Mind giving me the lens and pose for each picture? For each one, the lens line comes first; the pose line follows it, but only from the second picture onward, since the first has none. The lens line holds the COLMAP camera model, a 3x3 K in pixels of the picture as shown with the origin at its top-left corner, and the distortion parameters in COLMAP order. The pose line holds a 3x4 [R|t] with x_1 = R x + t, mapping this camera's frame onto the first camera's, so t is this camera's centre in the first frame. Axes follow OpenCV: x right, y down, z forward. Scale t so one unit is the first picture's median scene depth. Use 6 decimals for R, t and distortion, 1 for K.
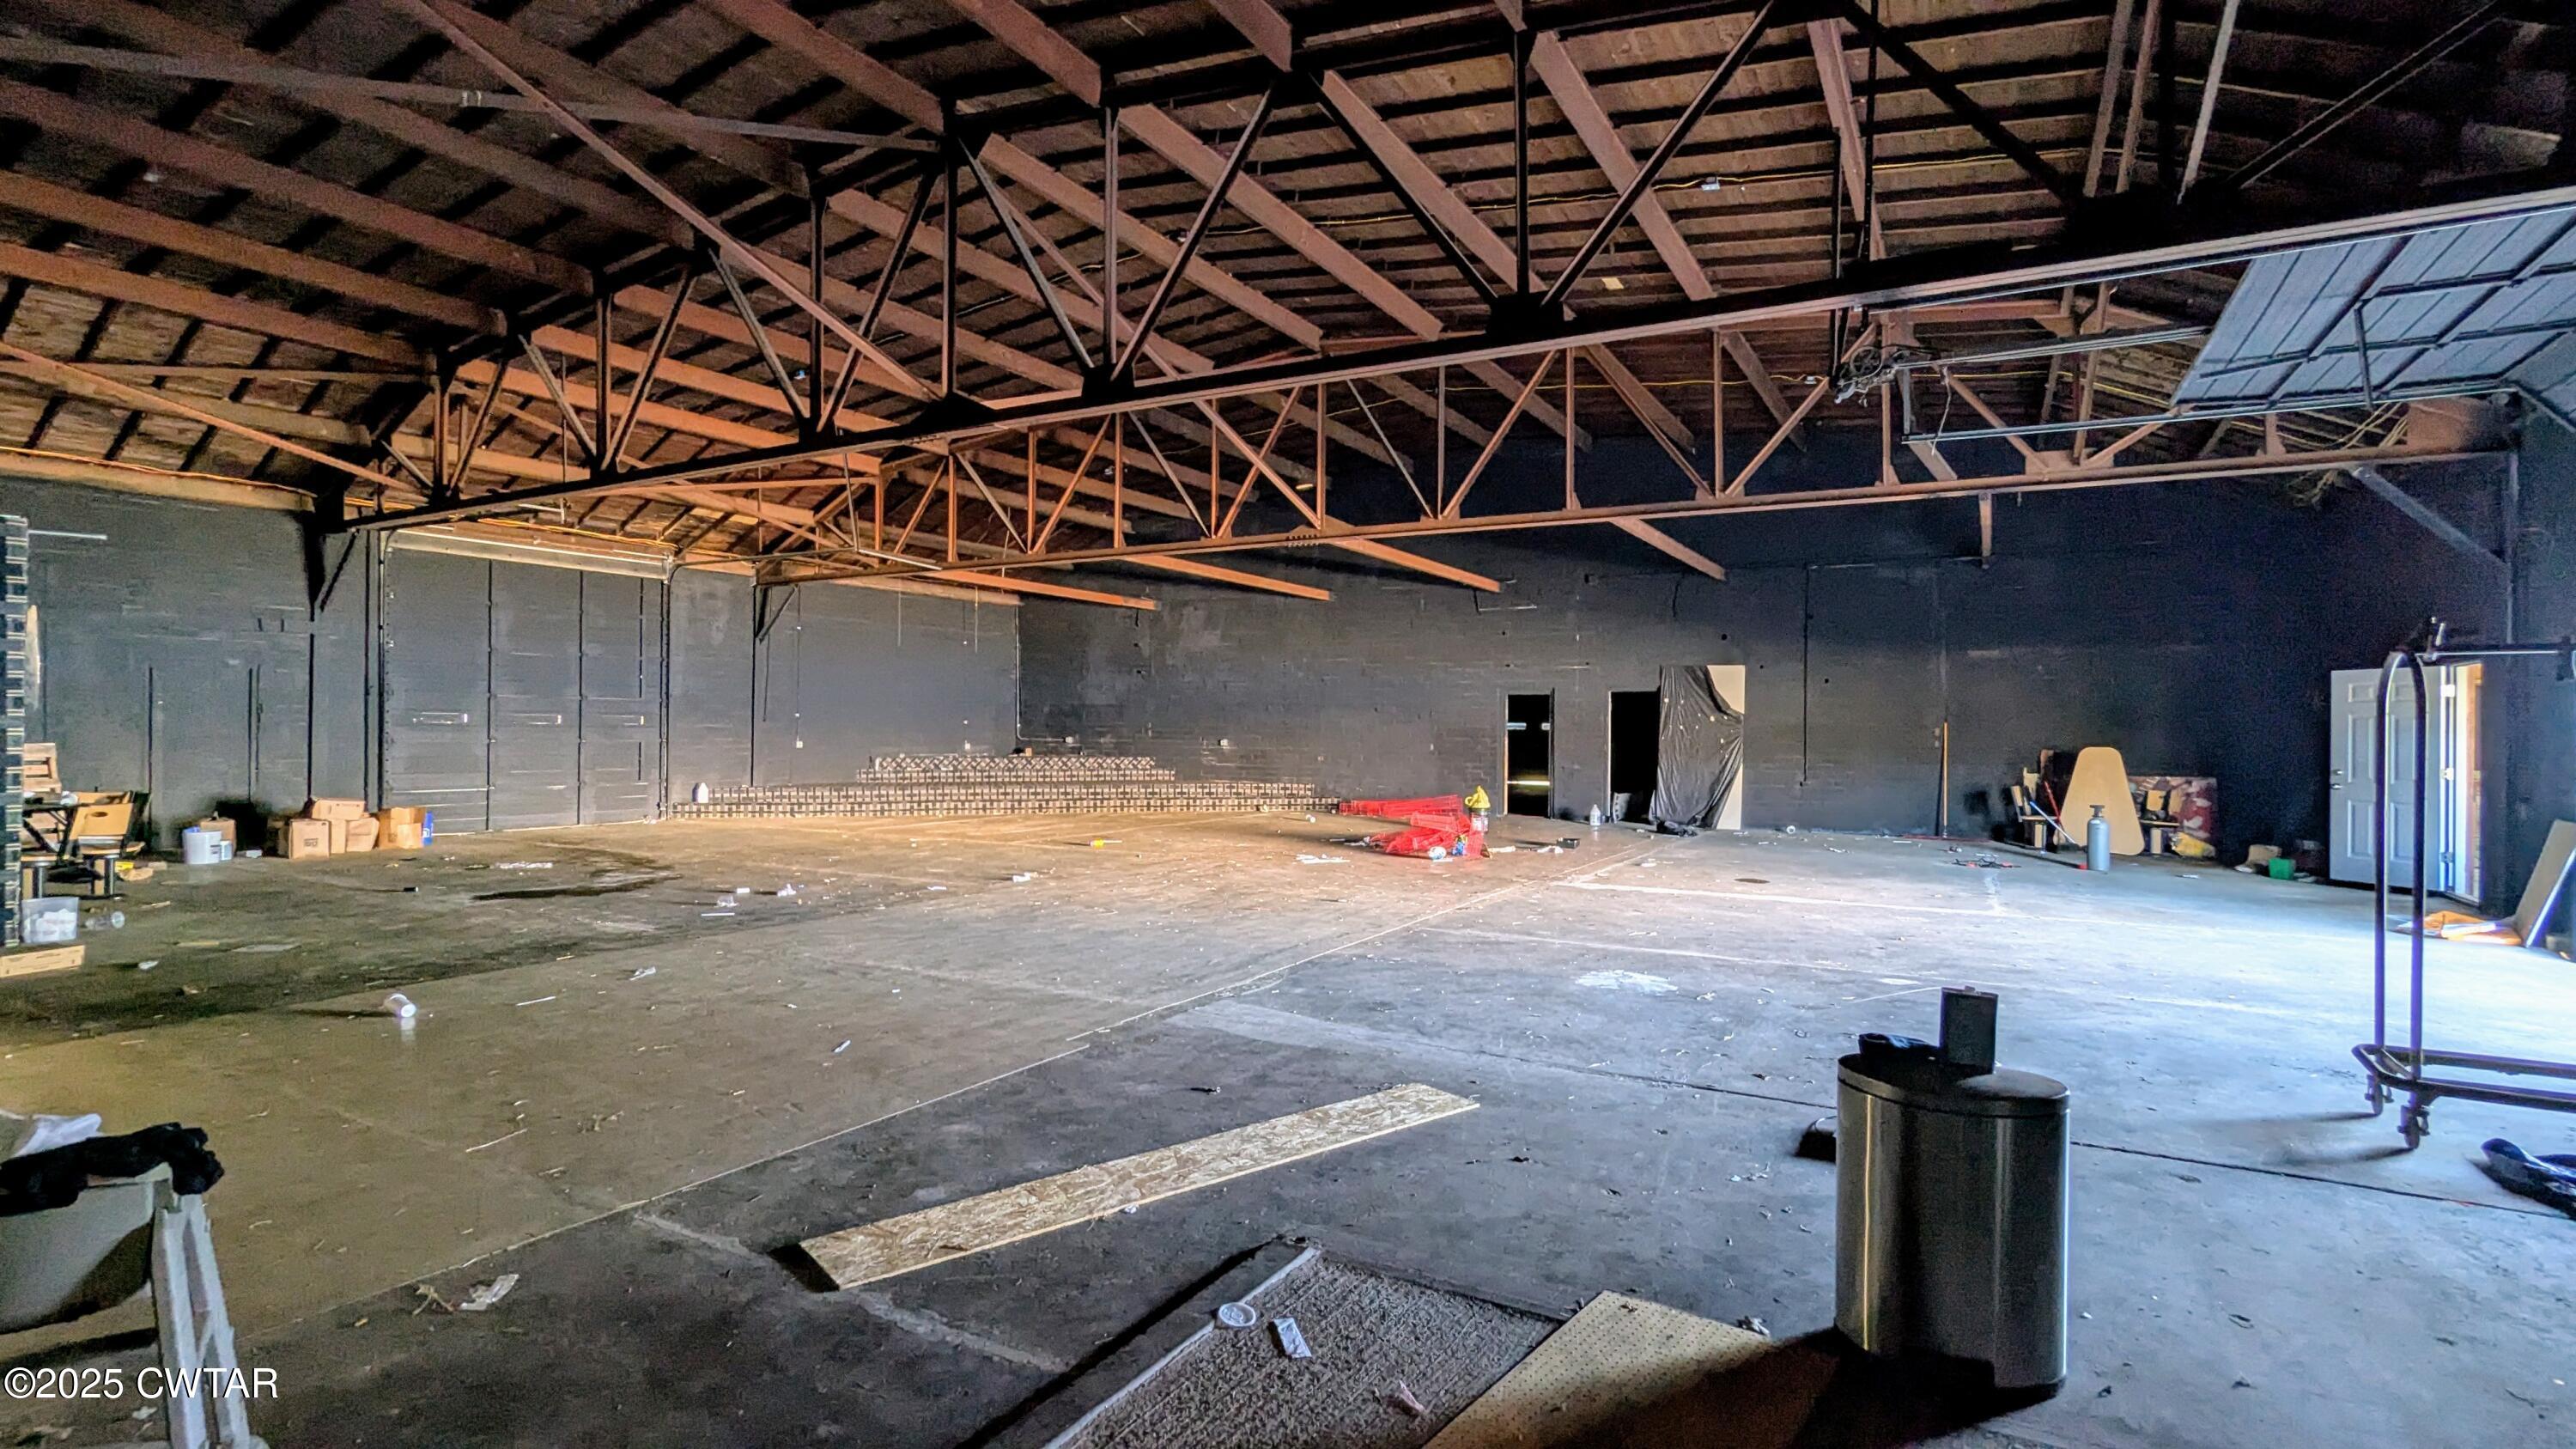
lens RADIAL K [[1215.5, 0, 1288.0], [0, 1215.5, 724.5], [0, 0, 1]] dist [0.004888, 0.000002]
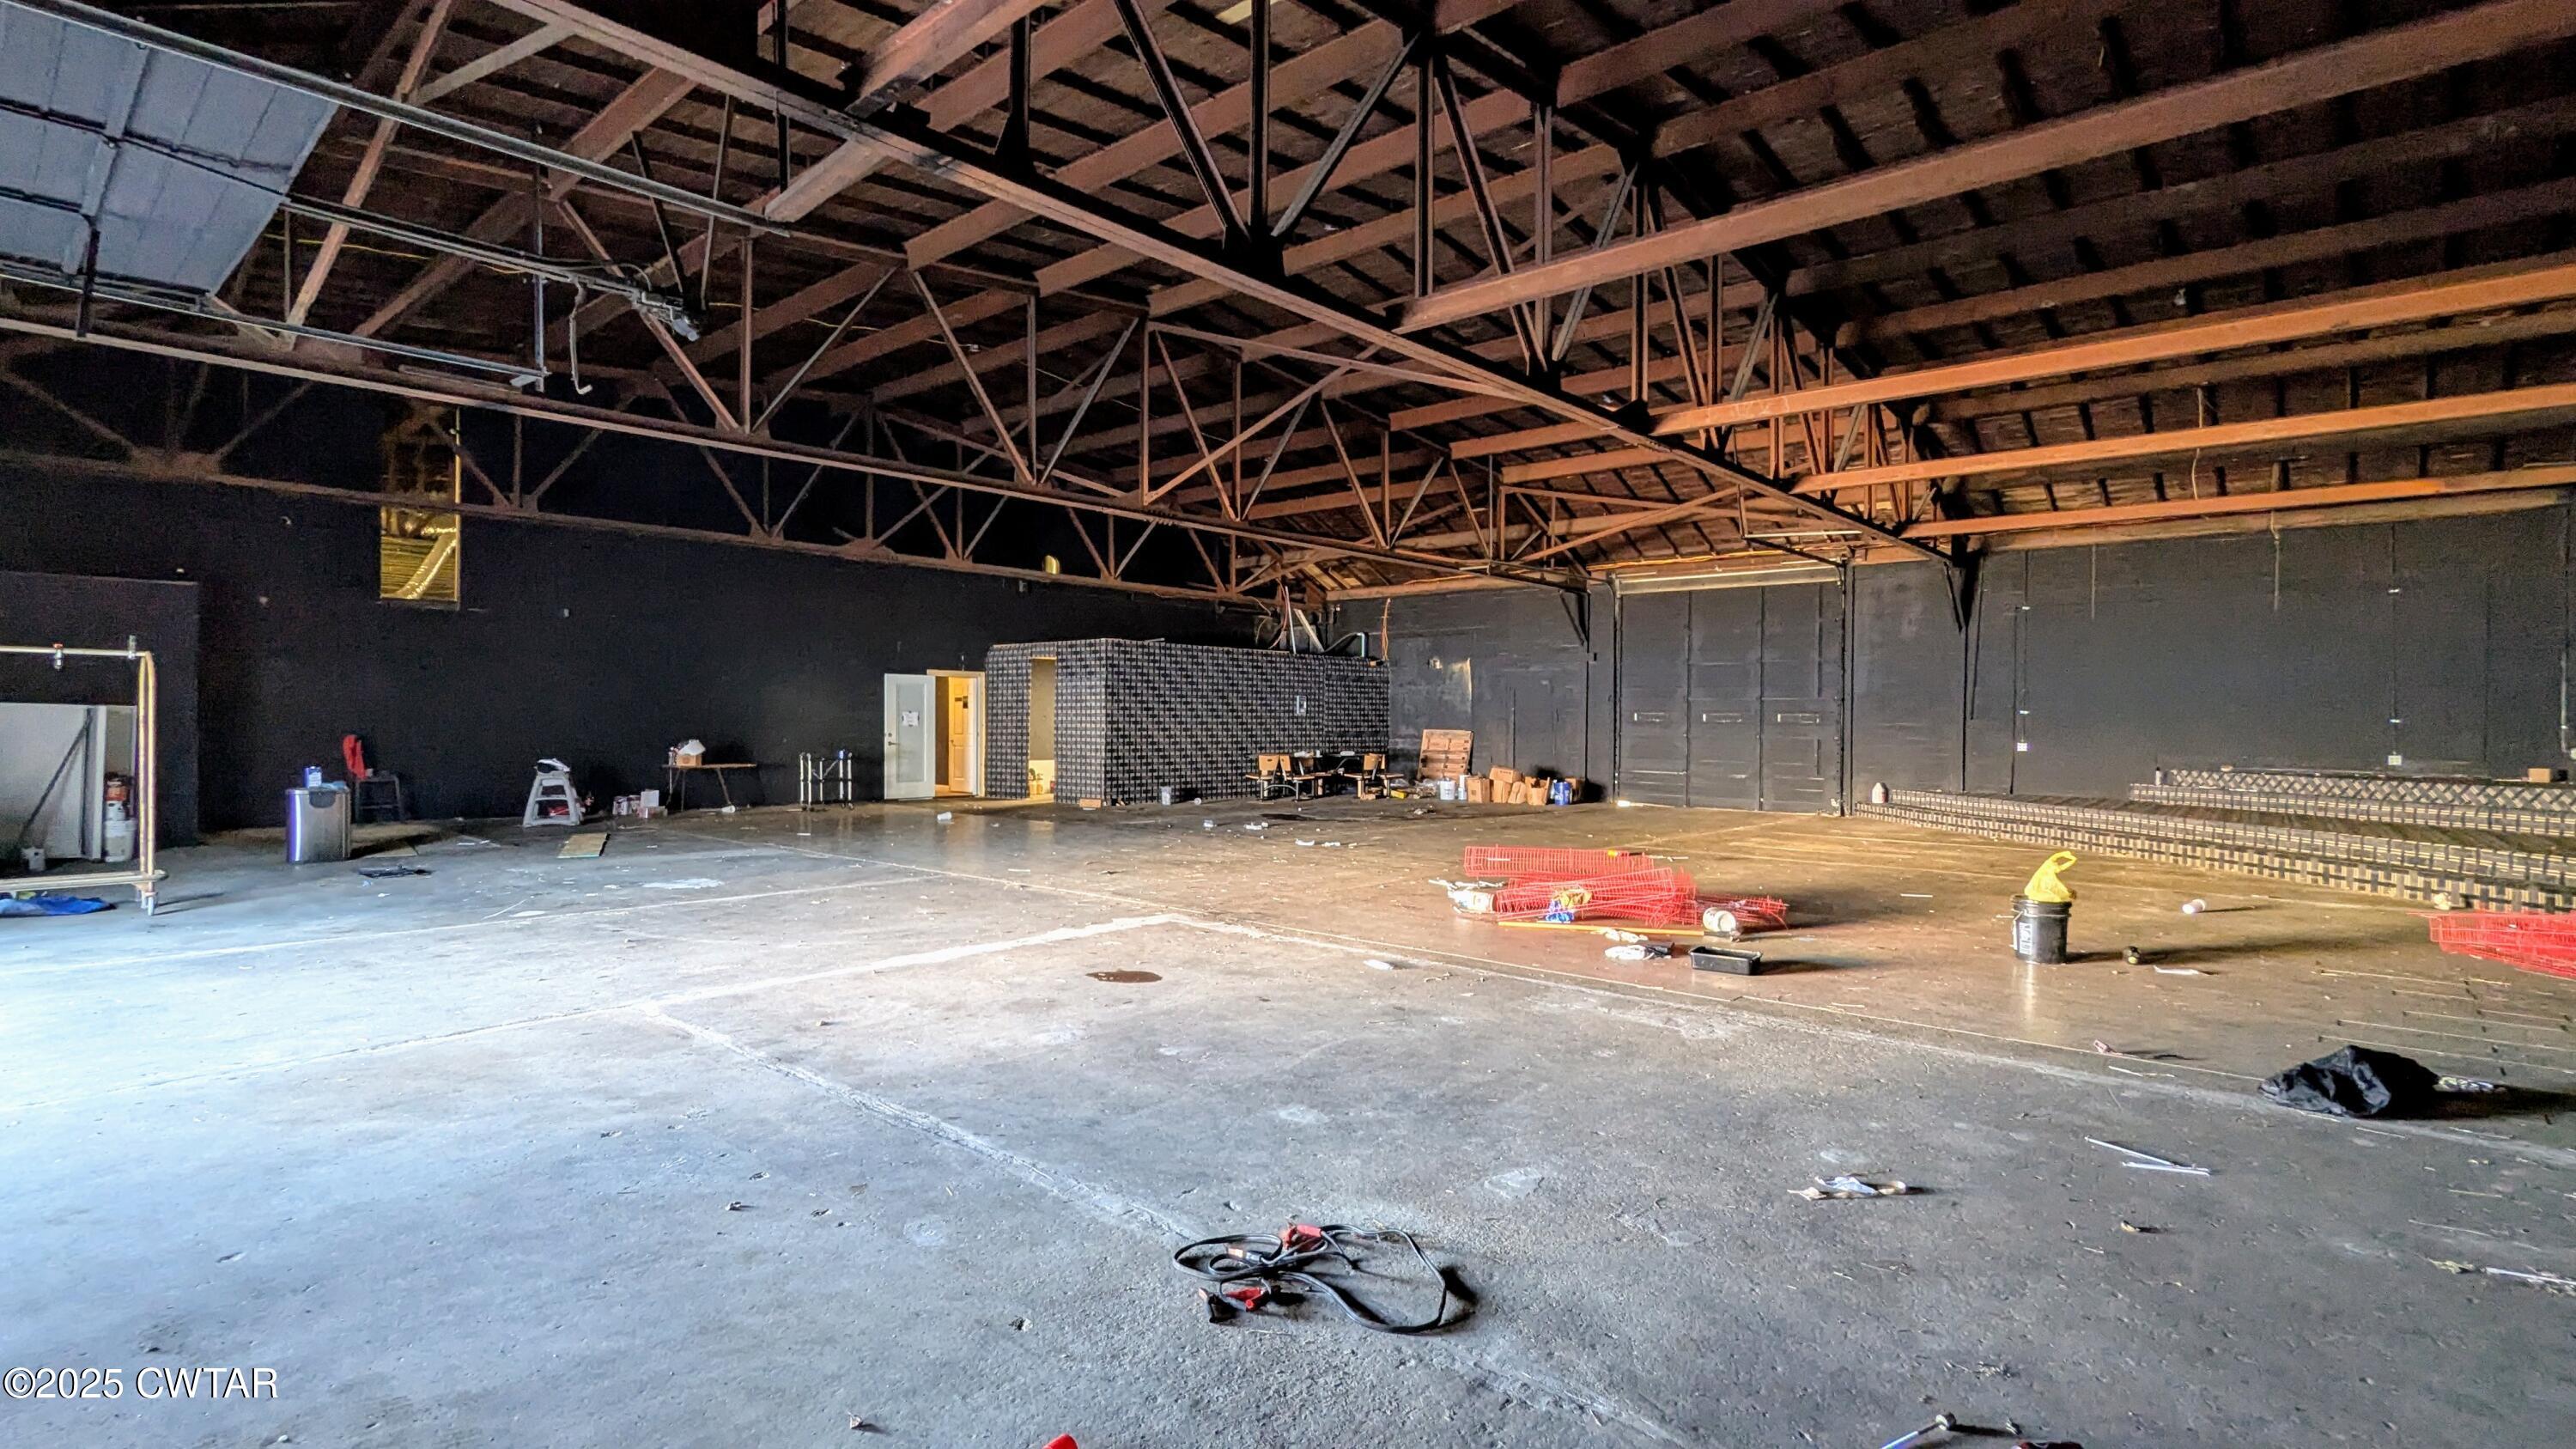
lens RADIAL K [[1215.5, 0, 1288.0], [0, 1215.5, 724.5], [0, 0, 1]] dist [0.004888, 0.000002]
pose [[-0.205934, -0.003555, -0.978559, 0.568007], [-0.006747, 0.999975, -0.002213, 0.006709], [0.978543, 0.006147, -0.205953, 0.746798]]
